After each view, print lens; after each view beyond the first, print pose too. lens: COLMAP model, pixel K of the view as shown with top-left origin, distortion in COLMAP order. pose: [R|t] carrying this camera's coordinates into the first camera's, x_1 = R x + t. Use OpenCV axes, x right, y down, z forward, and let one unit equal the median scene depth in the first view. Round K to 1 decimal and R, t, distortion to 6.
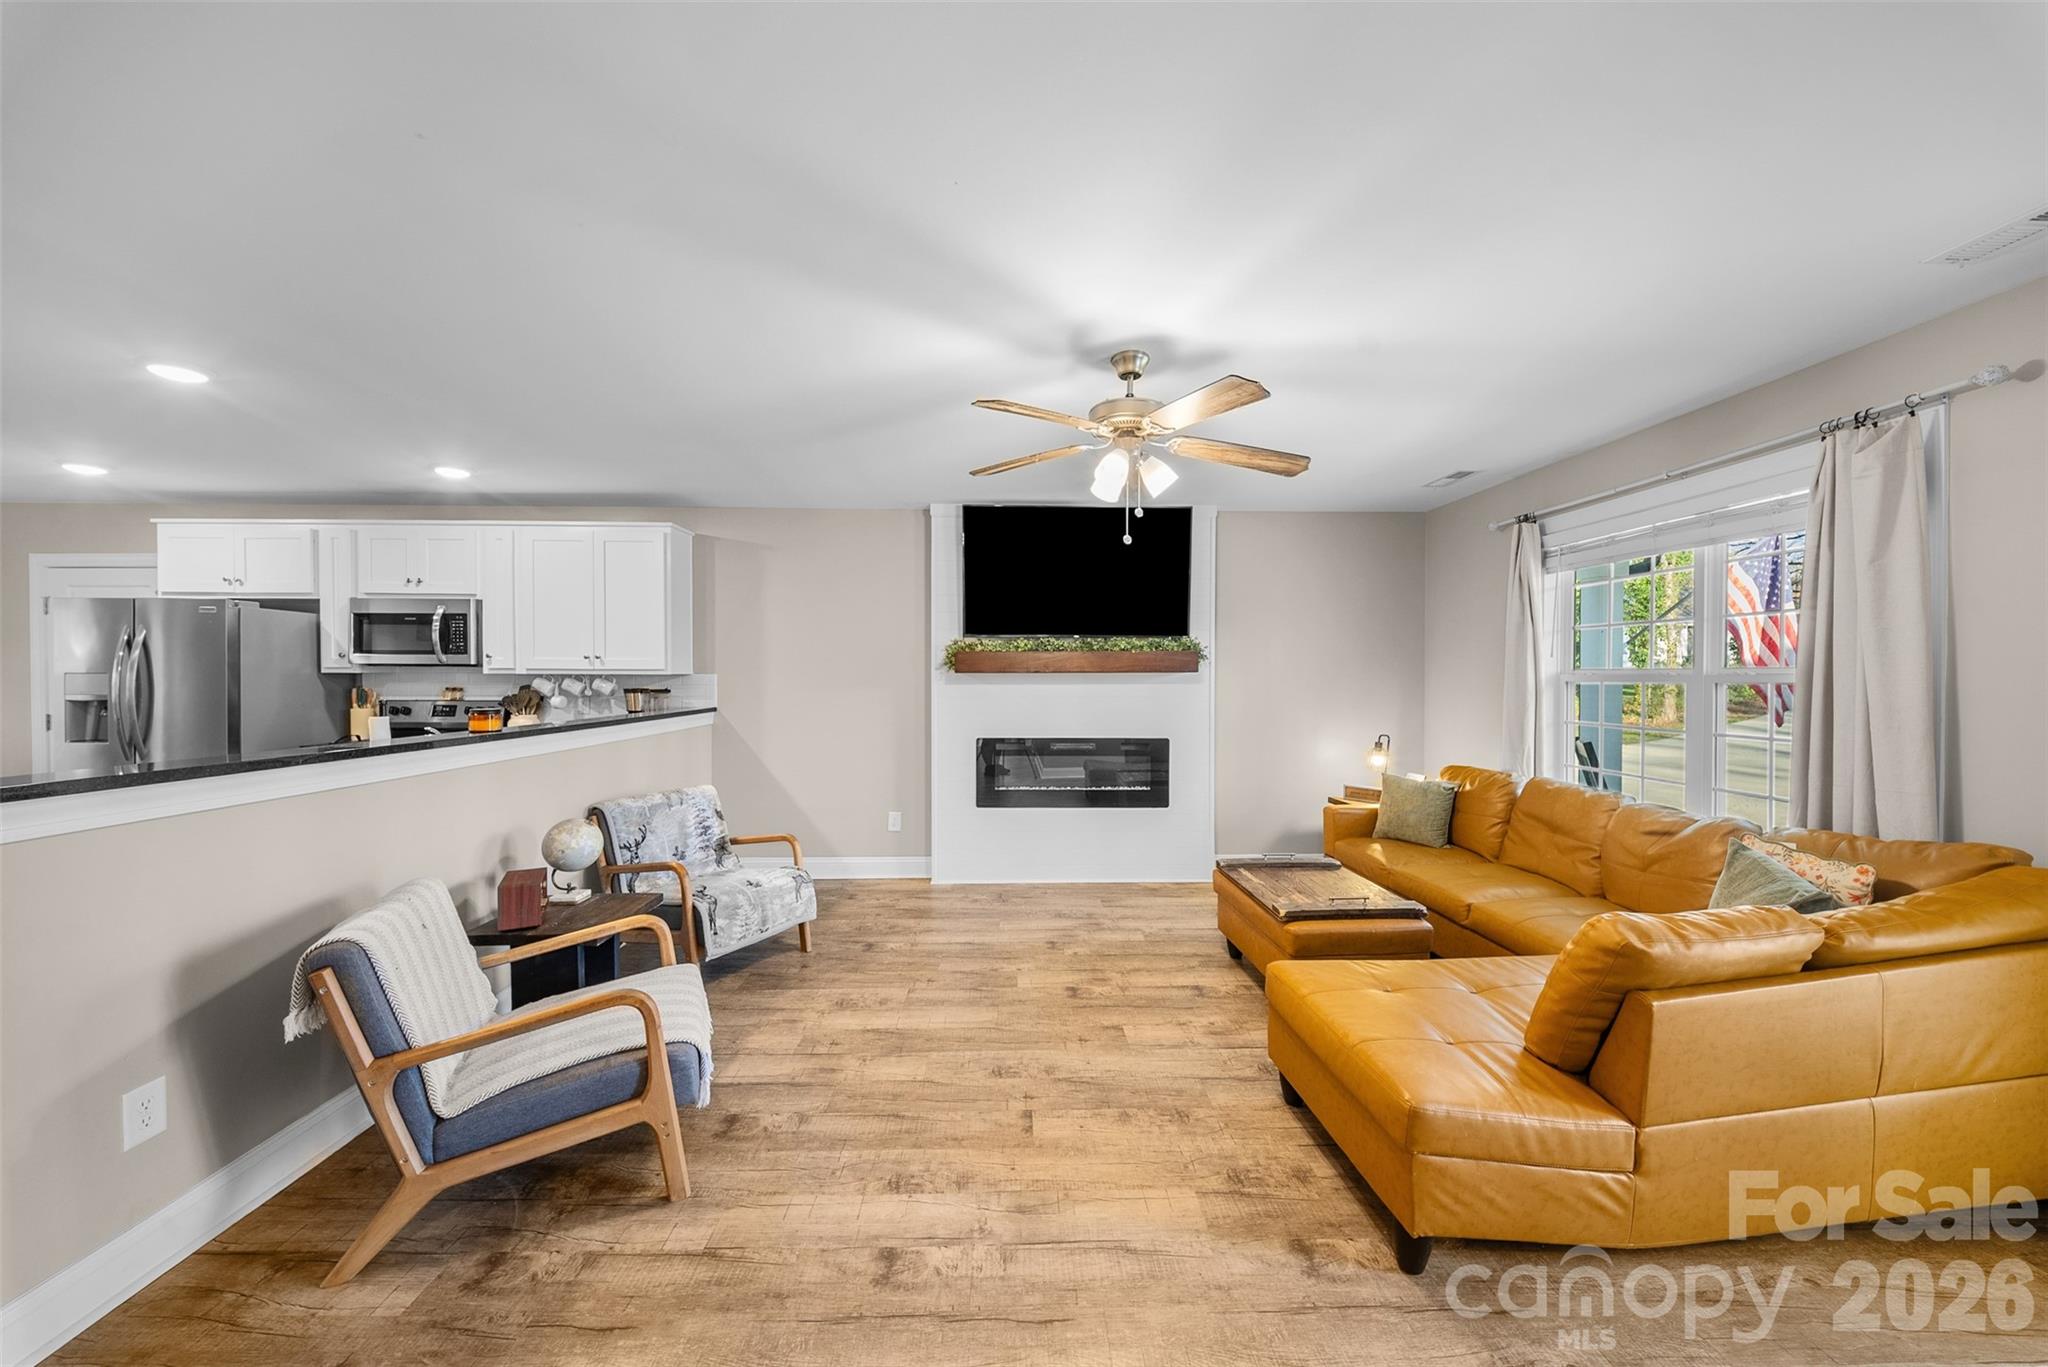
lens RADIAL K [[725.6, 0, 1030.1], [0, 725.6, 675.6], [0, 0, 1]] dist [0.013433, -0.010302]
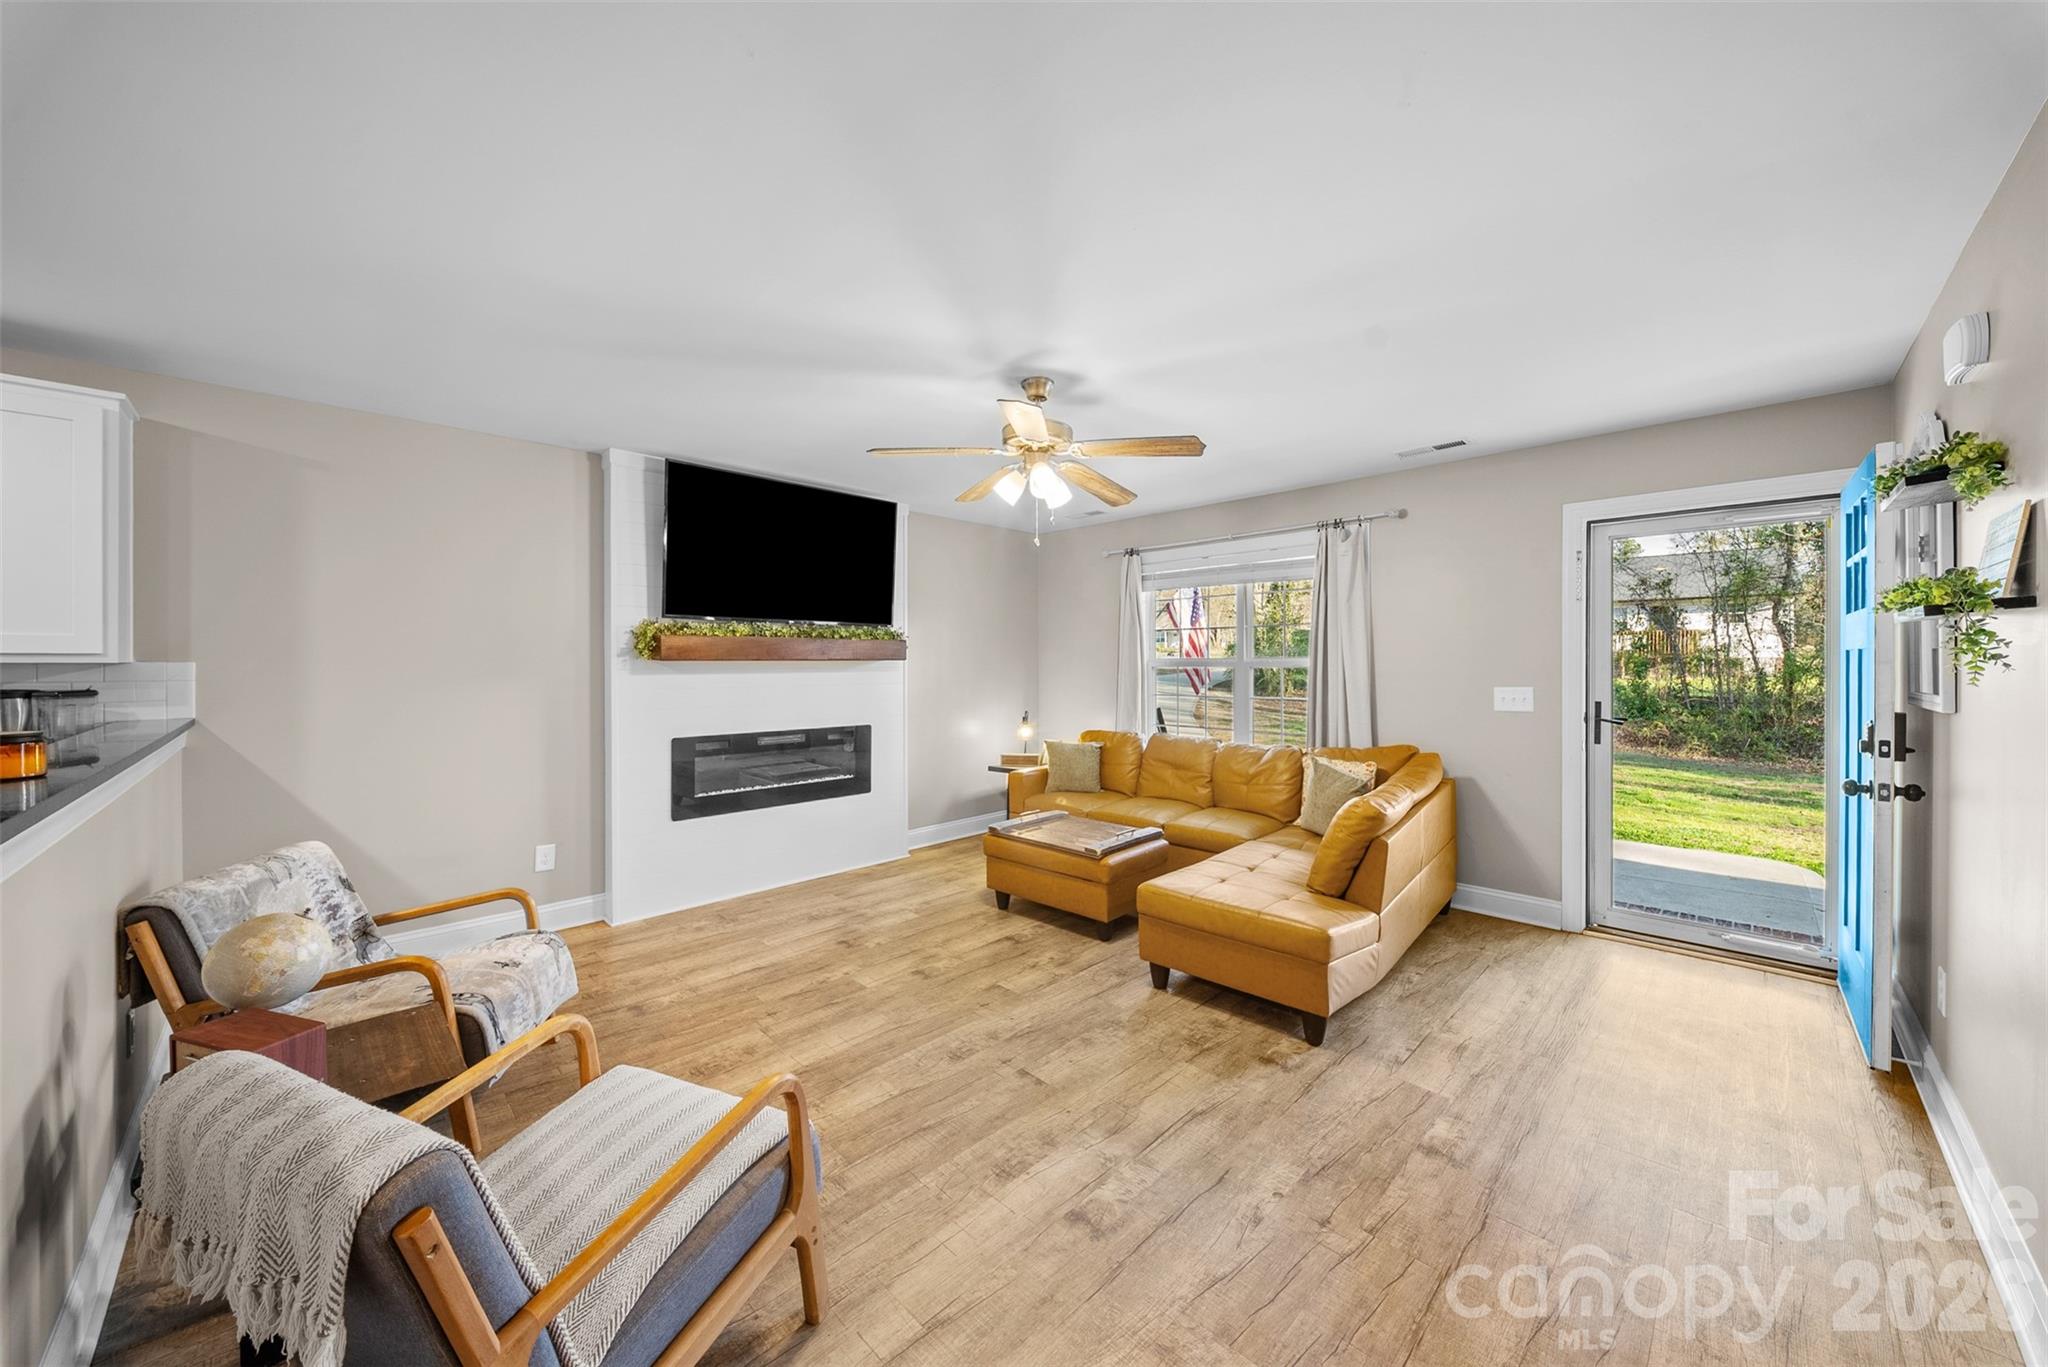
lens RADIAL K [[718.0, 0, 1040.3], [0, 718.0, 663.8], [0, 0, 1]] dist [0.012344, -0.009934]
pose [[0.720598, -0.002085, 0.693349, -0.375864], [0.002889, 0.999996, 0.000004, 0.000982], [-0.693347, 0.002000, 0.720601, 0.115003]]
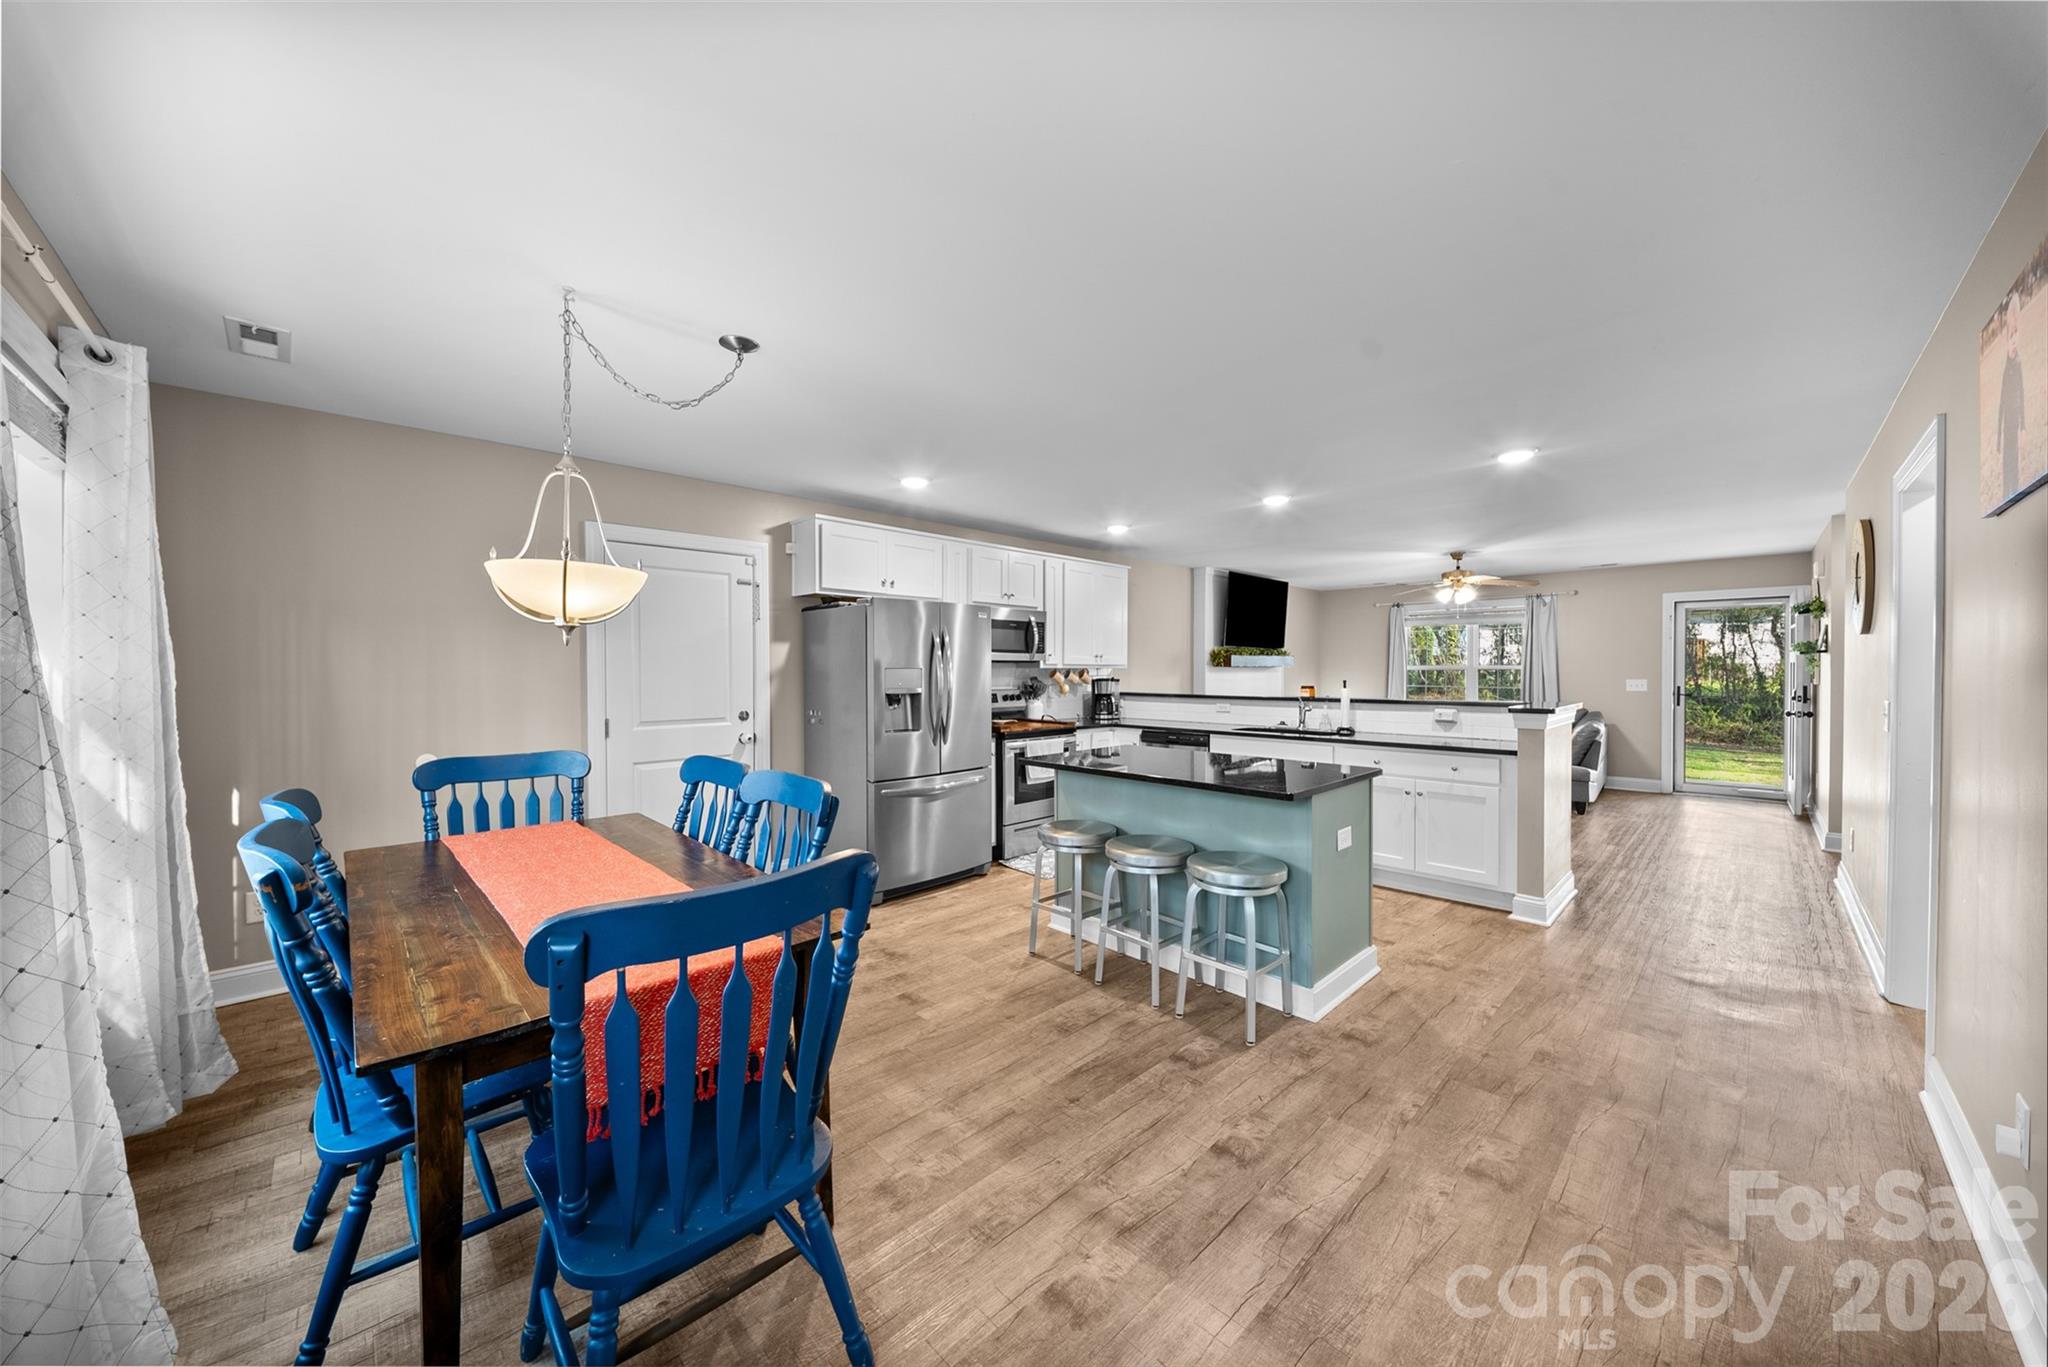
lens RADIAL K [[725.6, 0, 1030.1], [0, 725.6, 675.6], [0, 0, 1]] dist [0.013433, -0.010302]
pose [[0.723143, -0.008576, 0.690645, -1.714190], [0.004015, 0.999958, 0.008212, -0.000453], [-0.690687, -0.003166, 0.723147, 0.074871]]
